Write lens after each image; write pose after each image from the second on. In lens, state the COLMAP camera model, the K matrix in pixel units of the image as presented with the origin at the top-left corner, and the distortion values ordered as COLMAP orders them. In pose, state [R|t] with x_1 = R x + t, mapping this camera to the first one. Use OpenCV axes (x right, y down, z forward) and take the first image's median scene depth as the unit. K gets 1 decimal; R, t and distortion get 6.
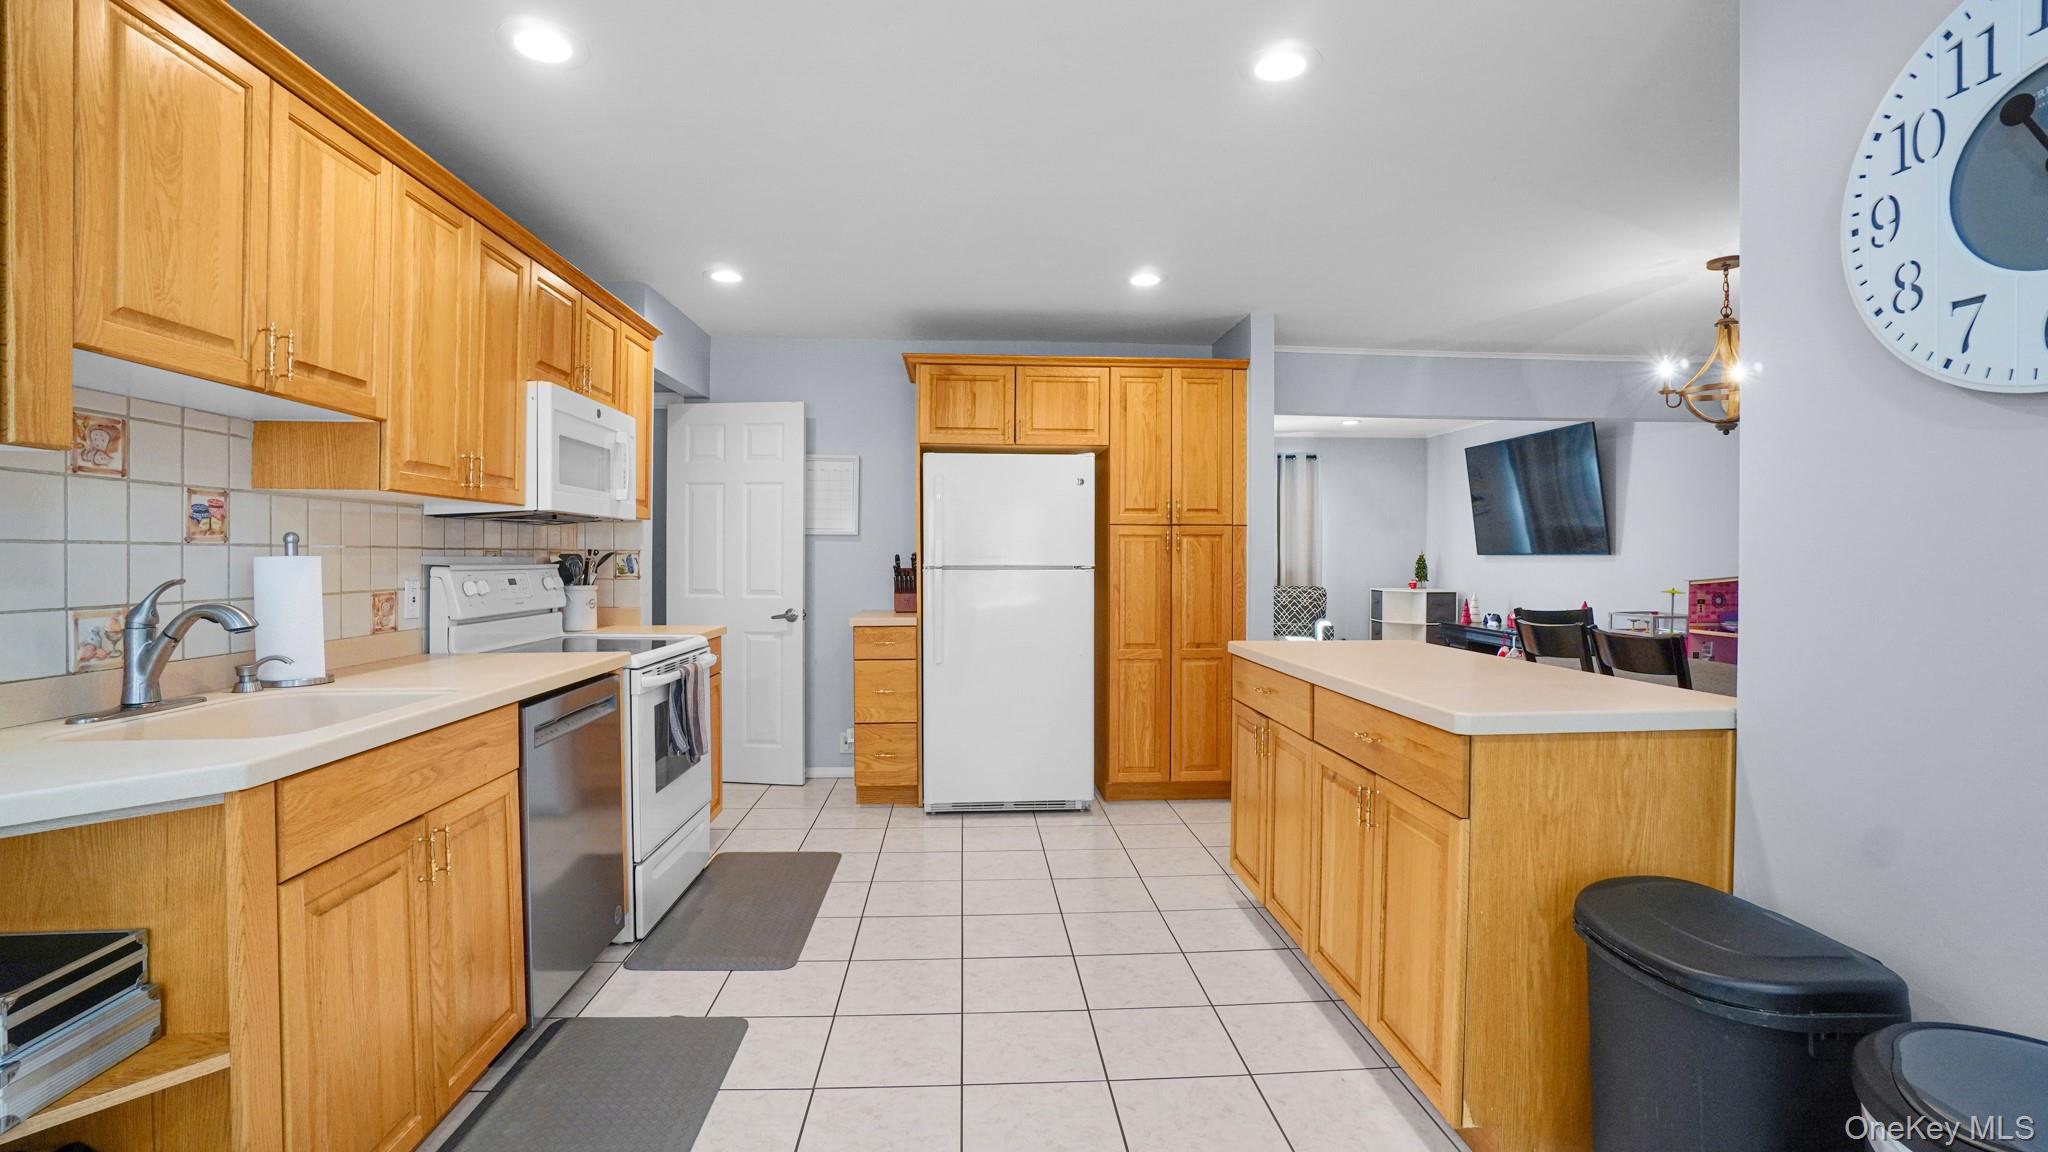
lens RADIAL K [[910.1, 0, 1020.4], [0, 910.1, 564.5], [0, 0, 1]] dist [-0.065030, 0.025183]
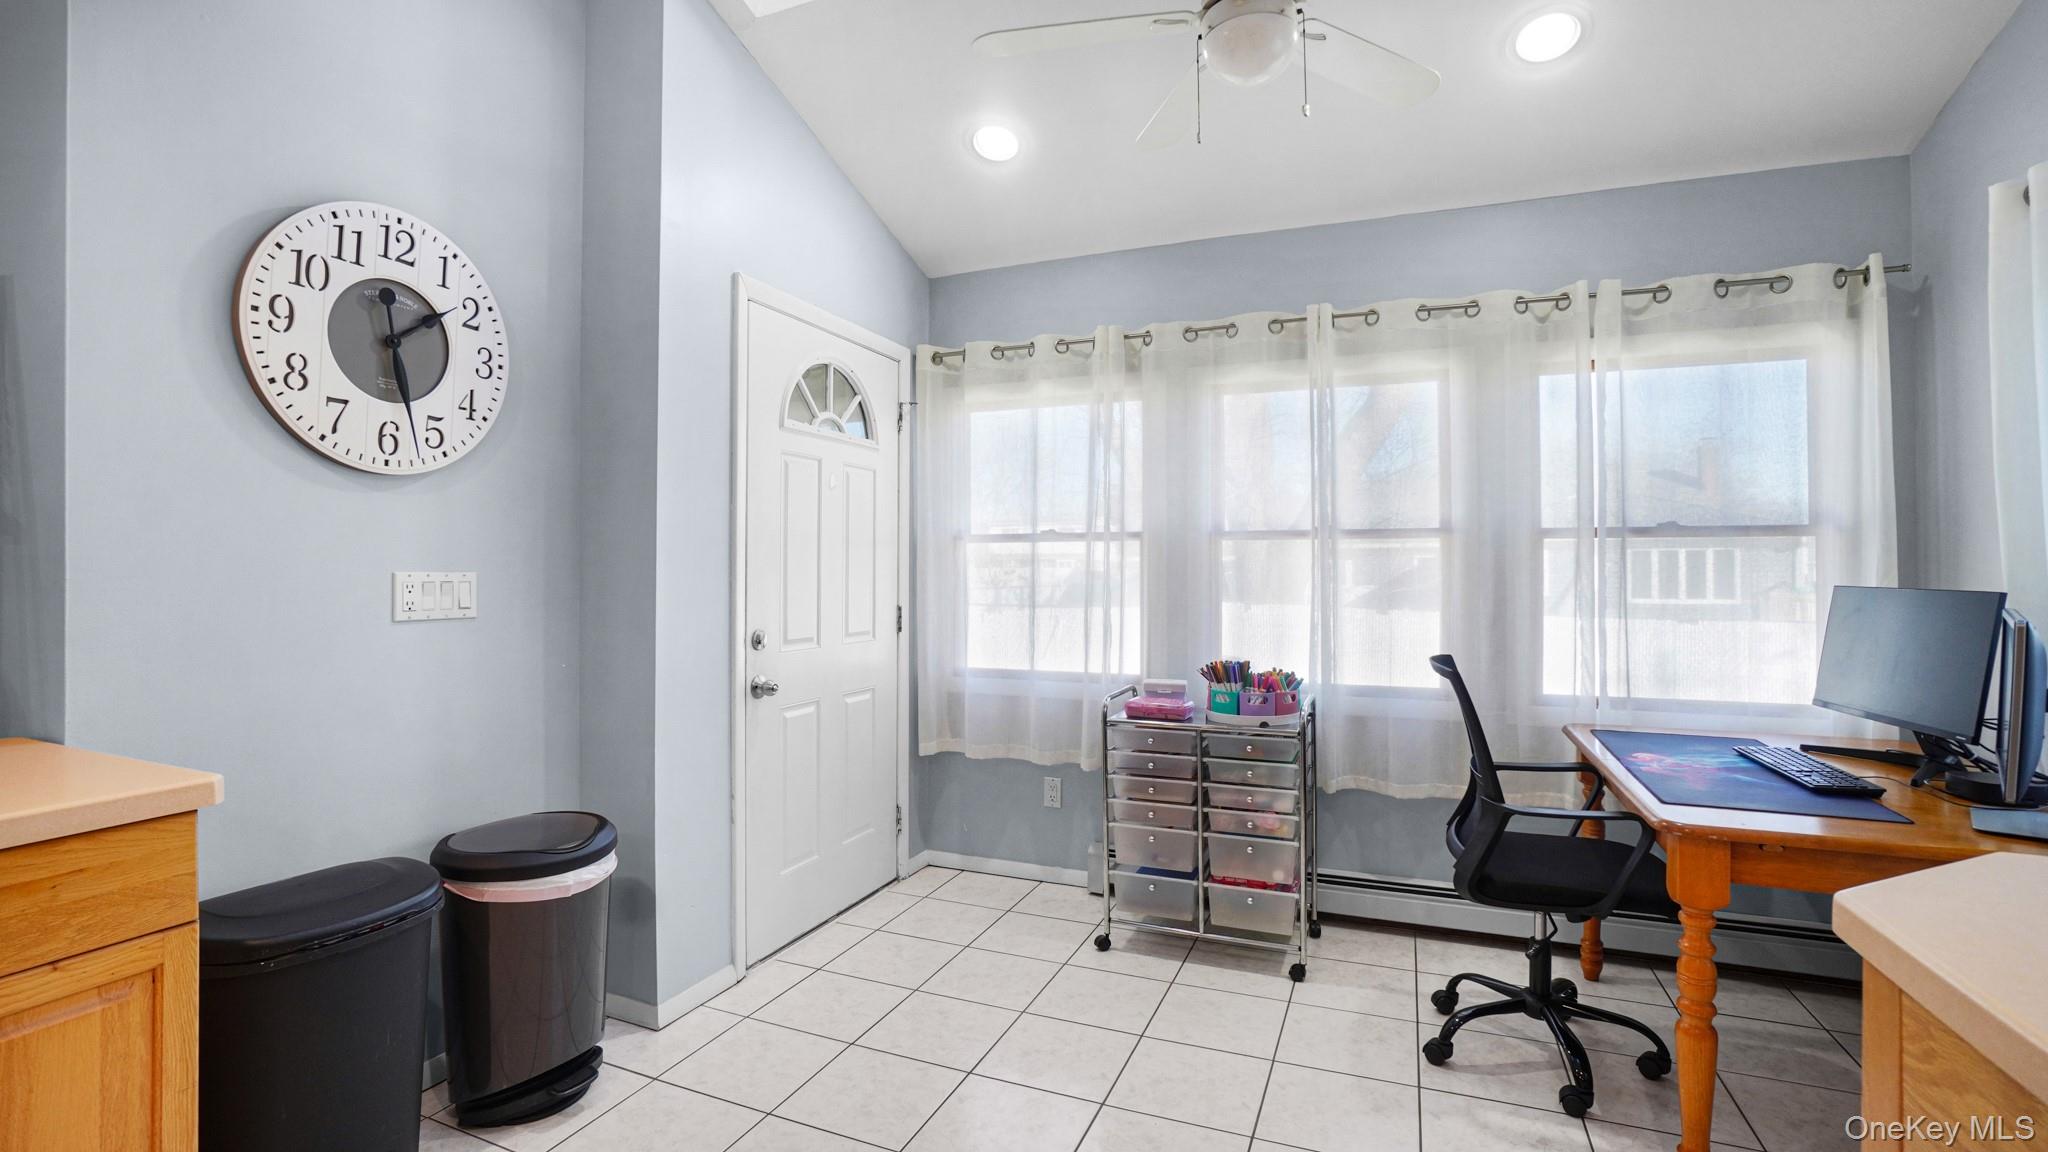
lens RADIAL K [[910.1, 0, 1020.4], [0, 910.1, 564.5], [0, 0, 1]] dist [-0.065030, 0.025183]
pose [[-0.896030, 0.000259, 0.443994, -0.561763], [0.001177, 0.999998, 0.001792, -0.020849], [-0.443993, 0.002128, -0.896028, 1.647423]]
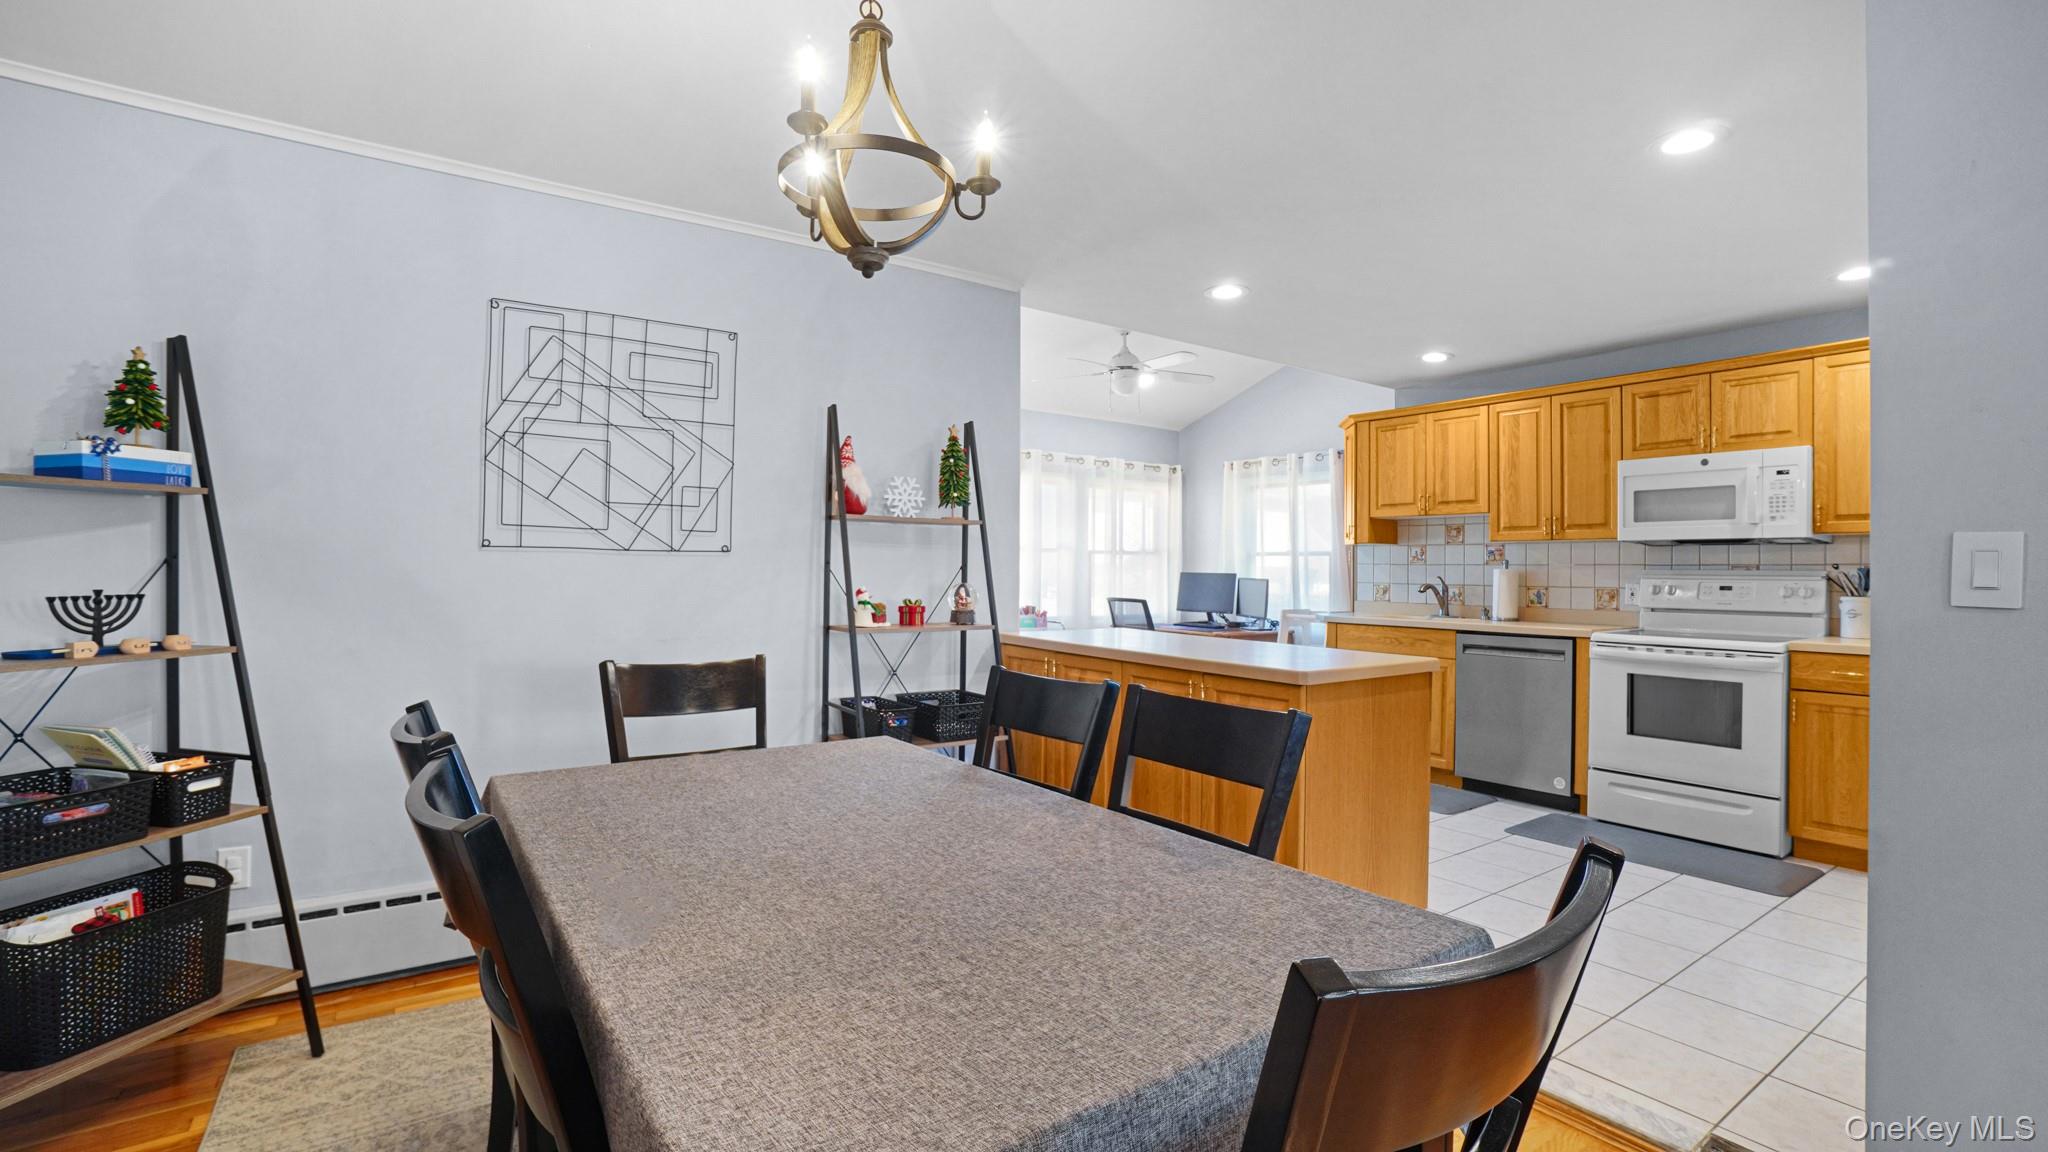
lens RADIAL K [[910.1, 0, 1020.4], [0, 910.1, 564.5], [0, 0, 1]] dist [-0.065030, 0.025183]
pose [[-0.853907, -0.009961, -0.520330, 2.463419], [-0.012284, 0.999924, 0.001018, -0.011802], [0.520280, 0.007261, -0.853965, 3.629272]]
